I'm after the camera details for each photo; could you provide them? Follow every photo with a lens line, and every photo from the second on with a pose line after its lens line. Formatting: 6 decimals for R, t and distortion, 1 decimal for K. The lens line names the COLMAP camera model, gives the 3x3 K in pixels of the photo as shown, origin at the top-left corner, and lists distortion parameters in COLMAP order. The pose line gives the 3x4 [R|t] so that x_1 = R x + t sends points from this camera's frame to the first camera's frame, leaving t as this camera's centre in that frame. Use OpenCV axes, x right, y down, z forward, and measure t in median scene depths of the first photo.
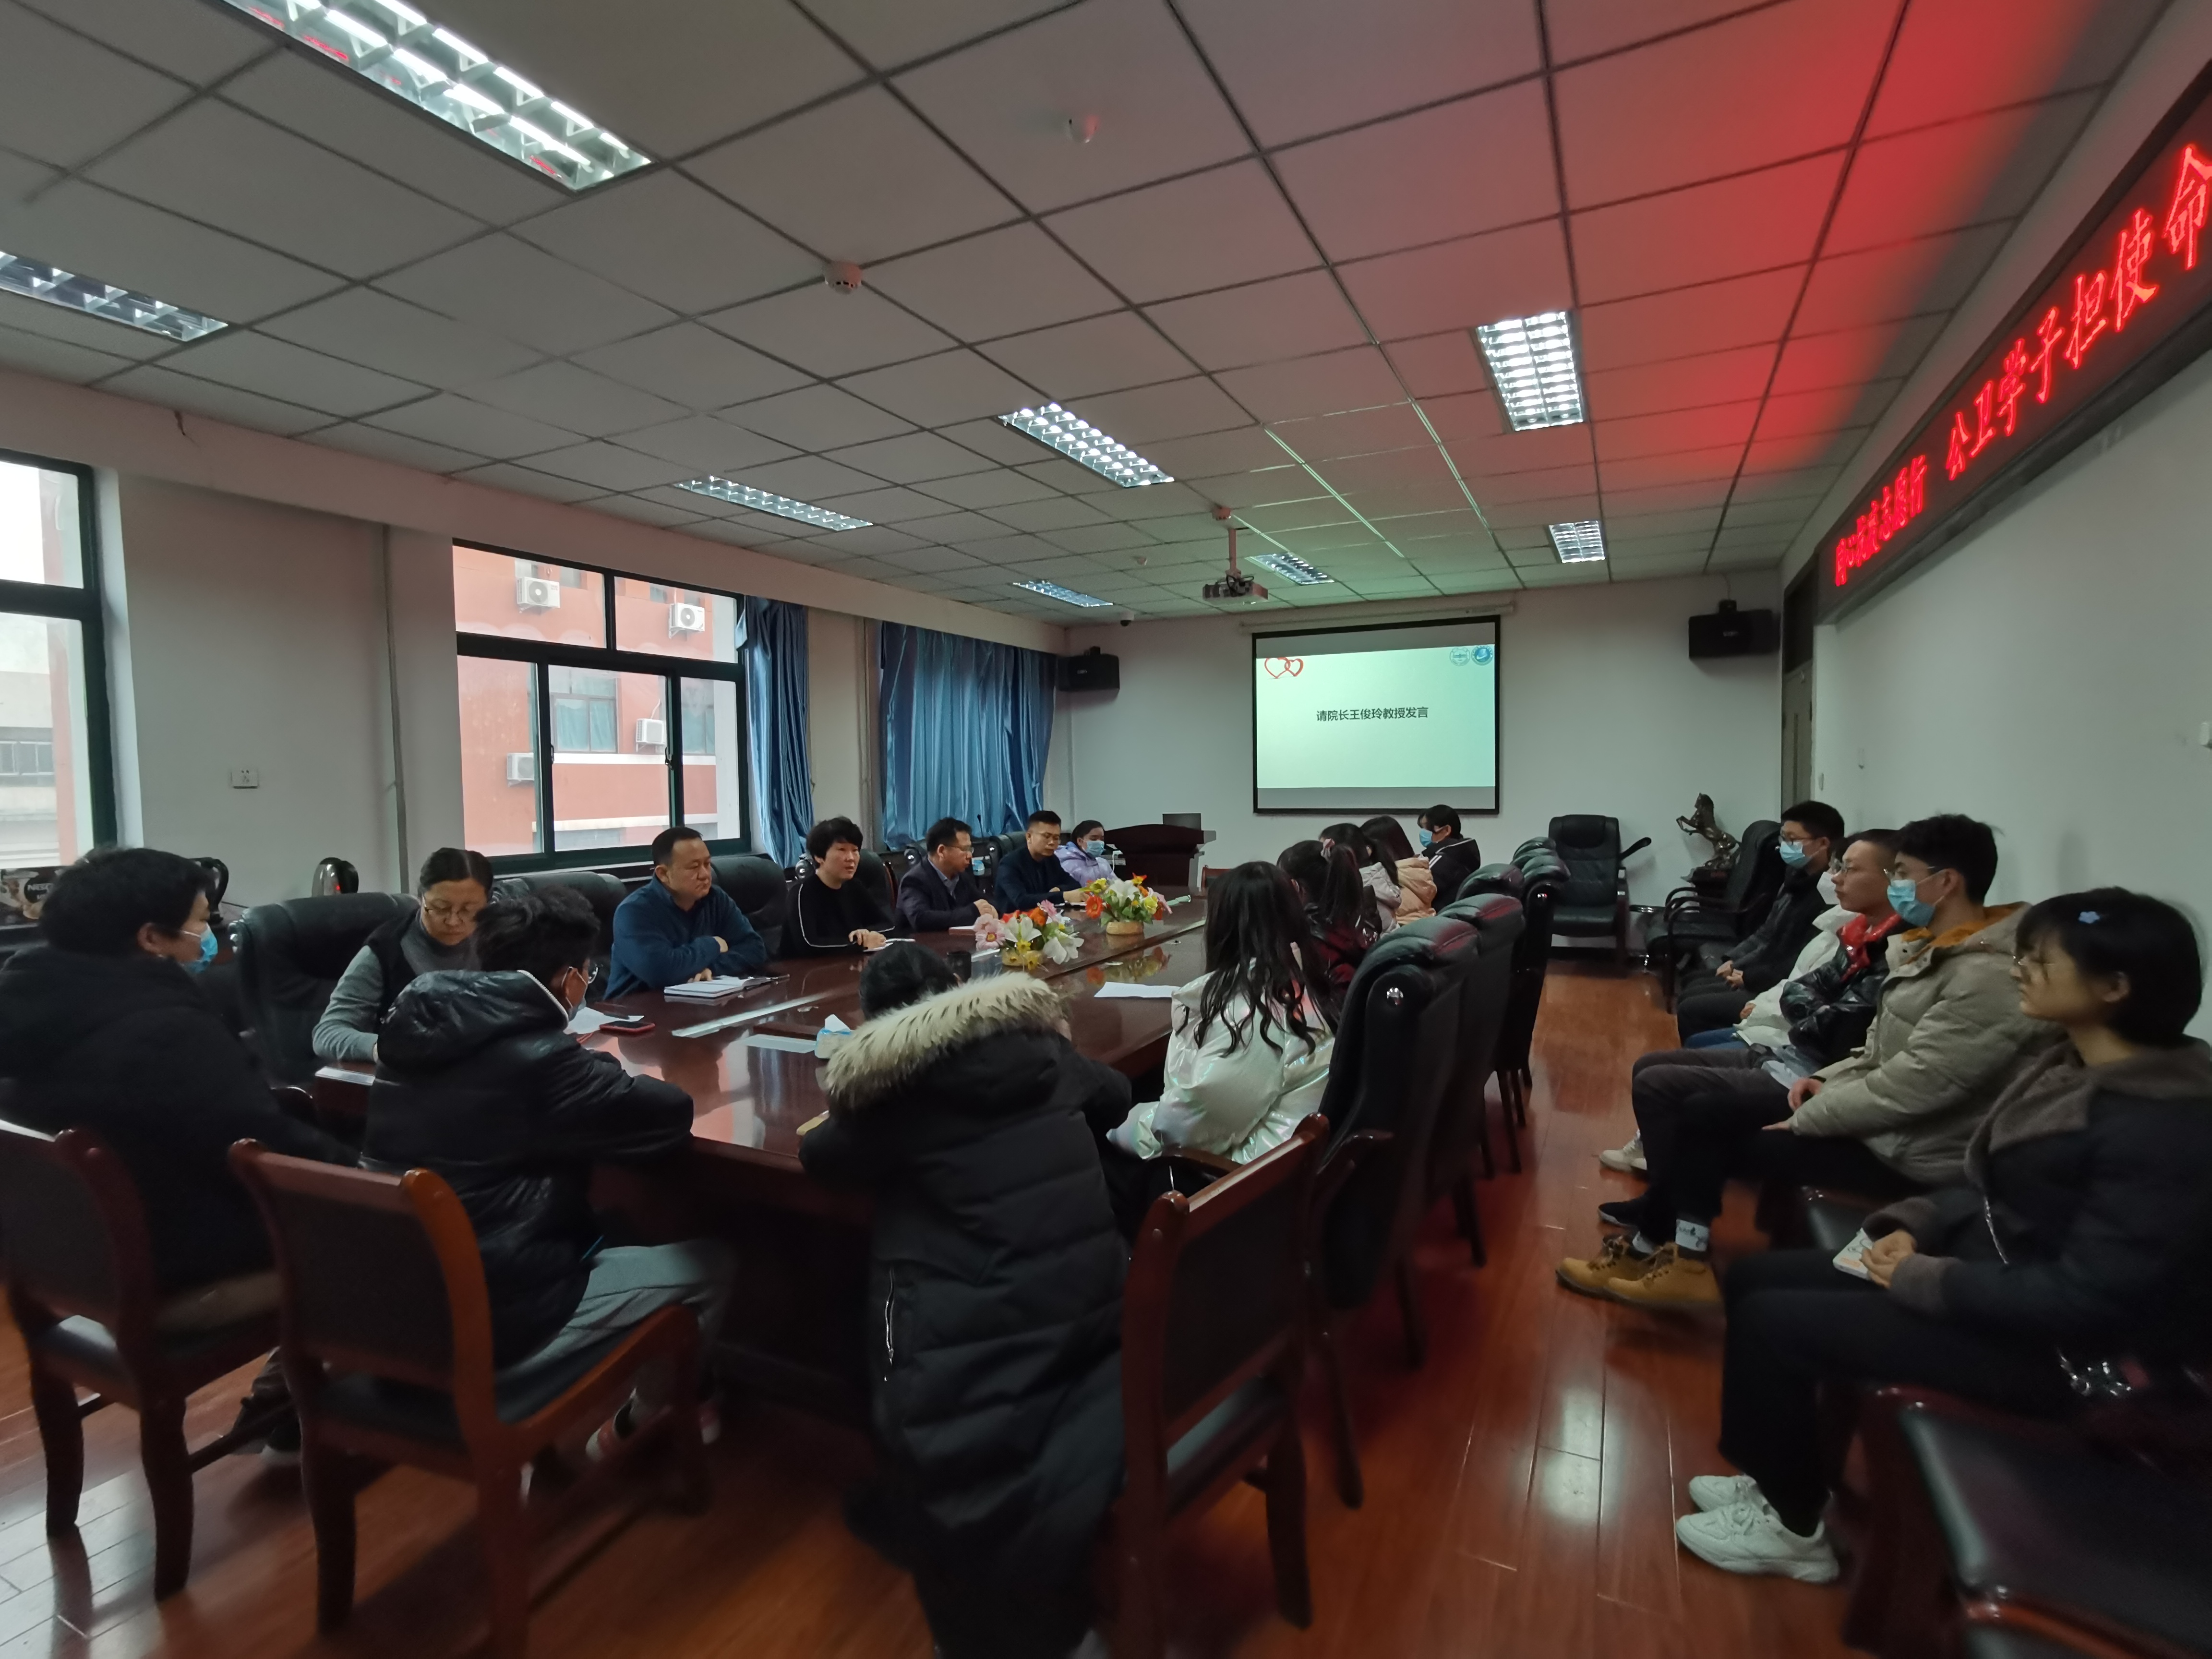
lens RADIAL K [[1067.4, 0, 1104.7], [0, 1067.4, 830.4], [0, 0, 1]] dist [-0.001381, 0.000252]
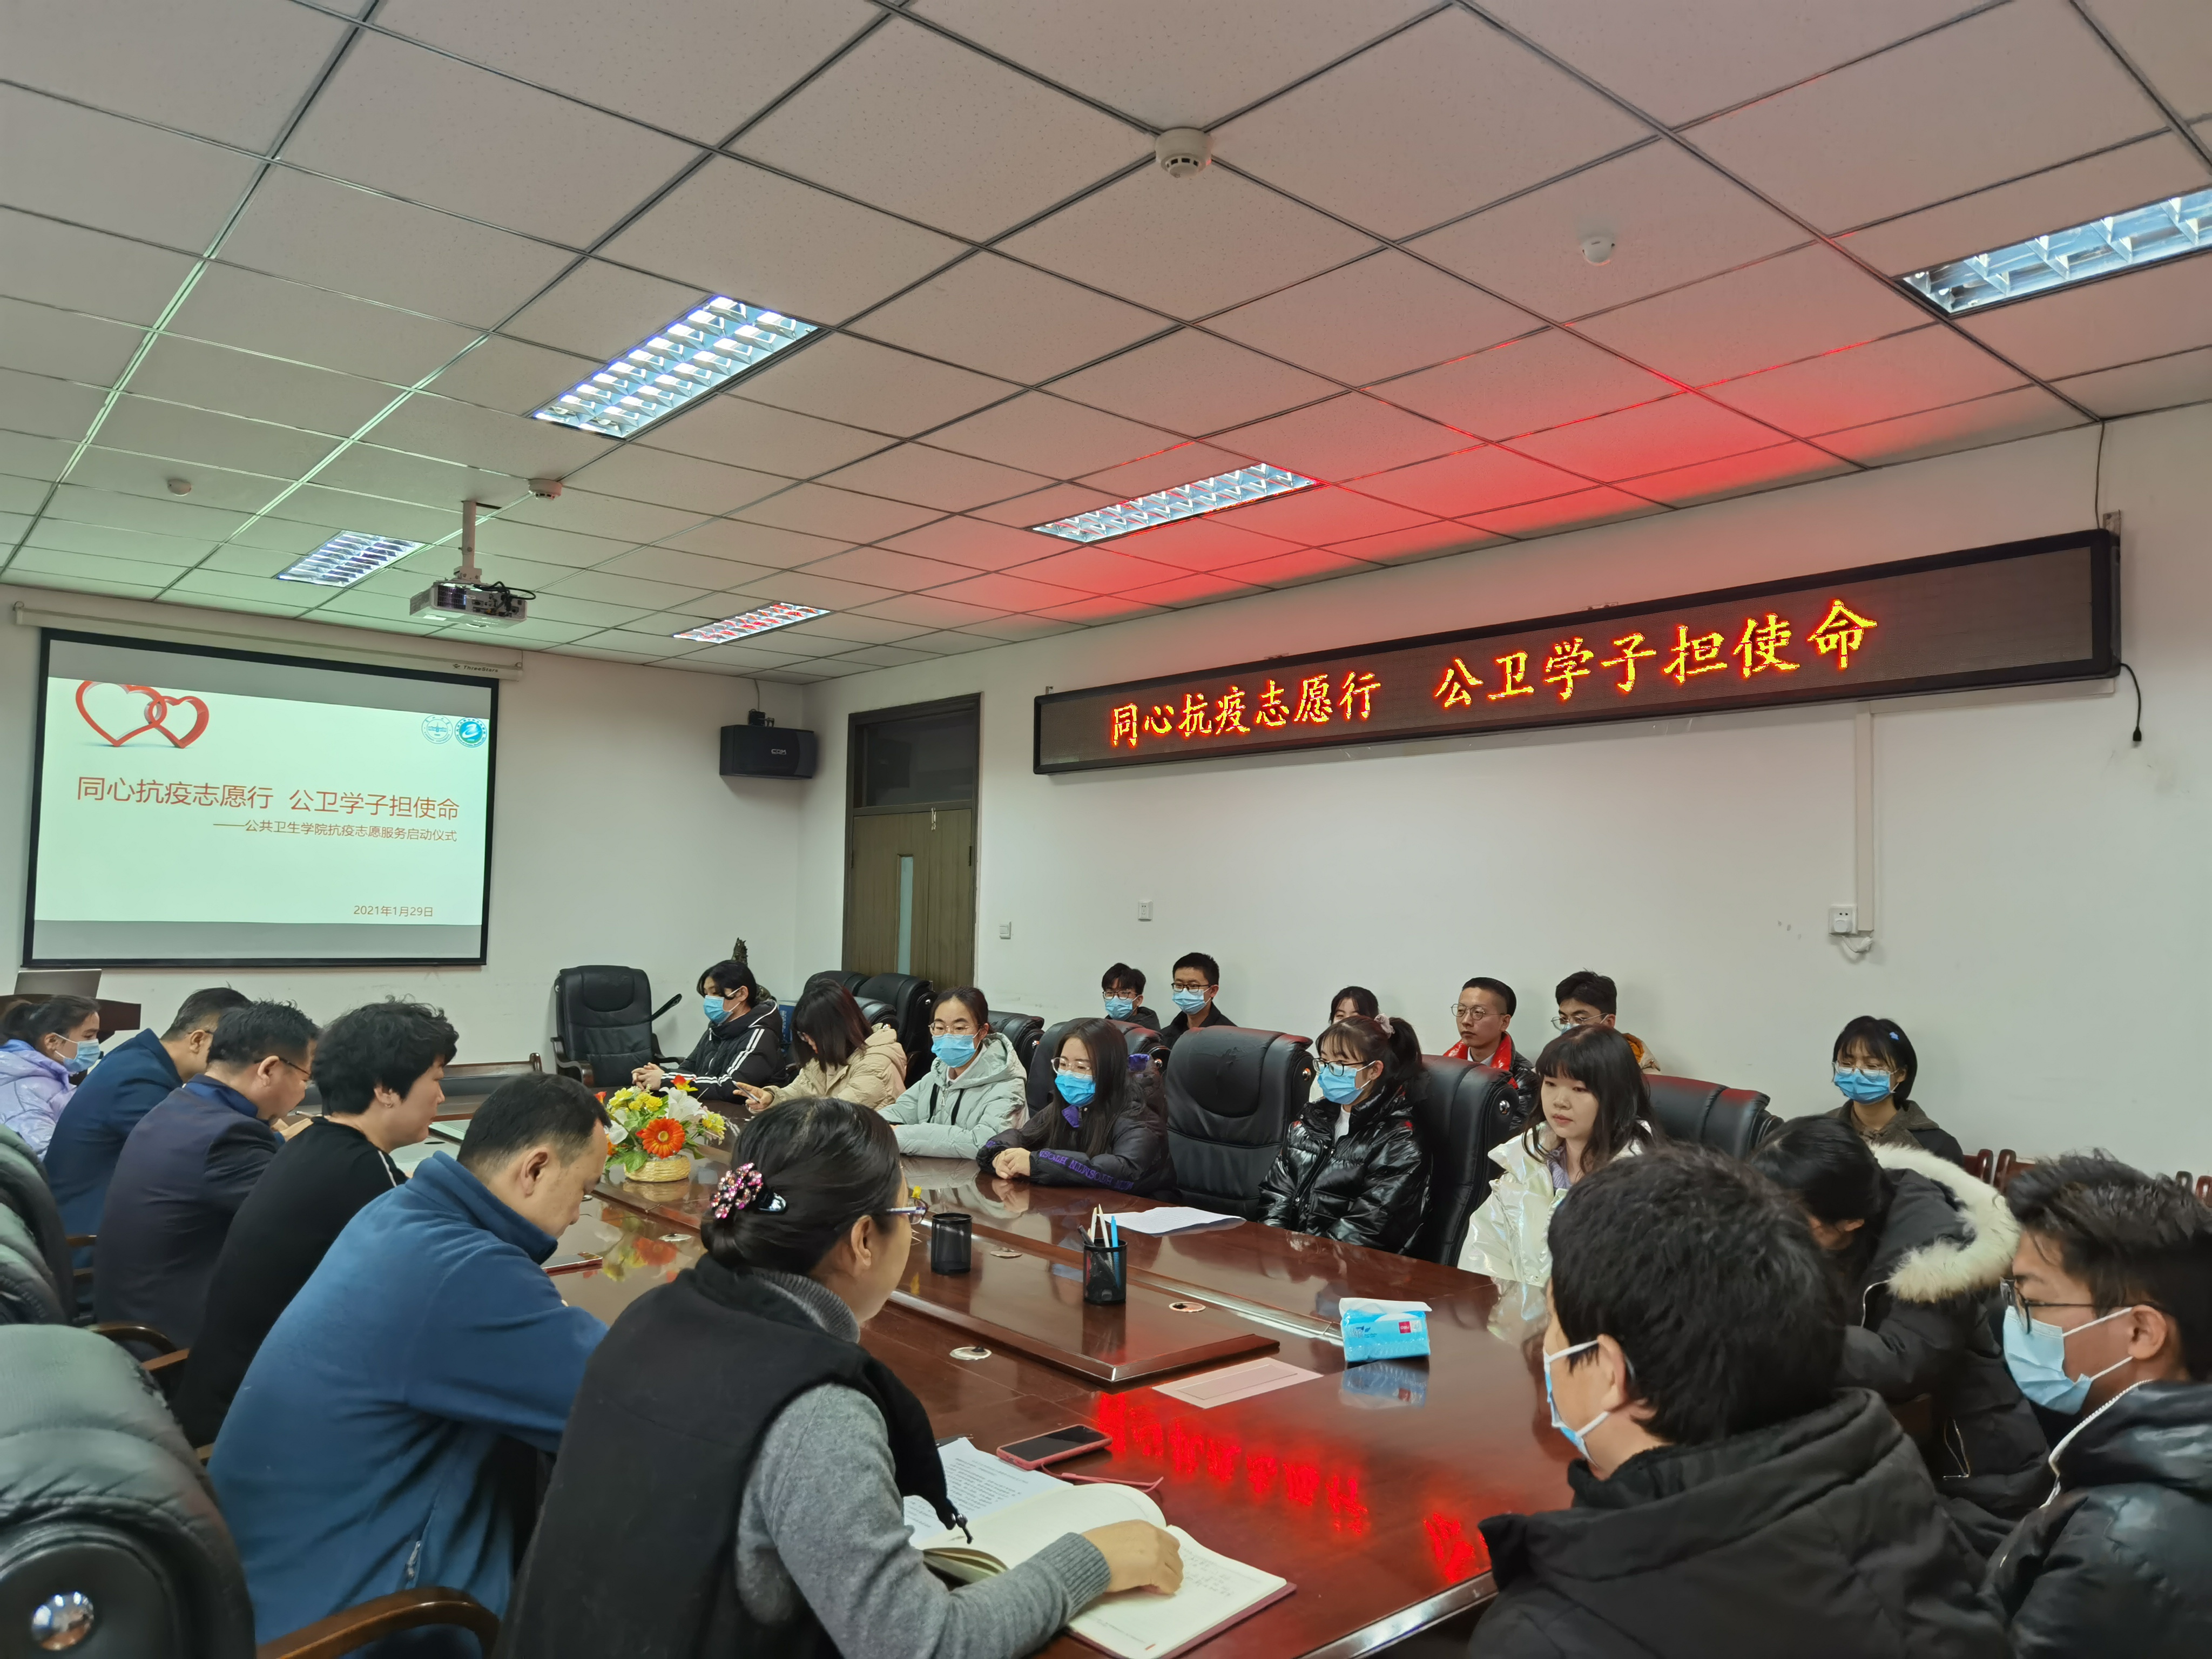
lens RADIAL K [[1550.3, 0, 1111.0], [0, 1550.3, 826.5], [0, 0, 1]] dist [0.036576, 0.002198]
pose [[0.395162, 0.073547, 0.915662, -0.429256], [0.015843, 0.996096, -0.086844, -0.011977], [-0.918475, 0.048825, 0.392454, 0.255881]]
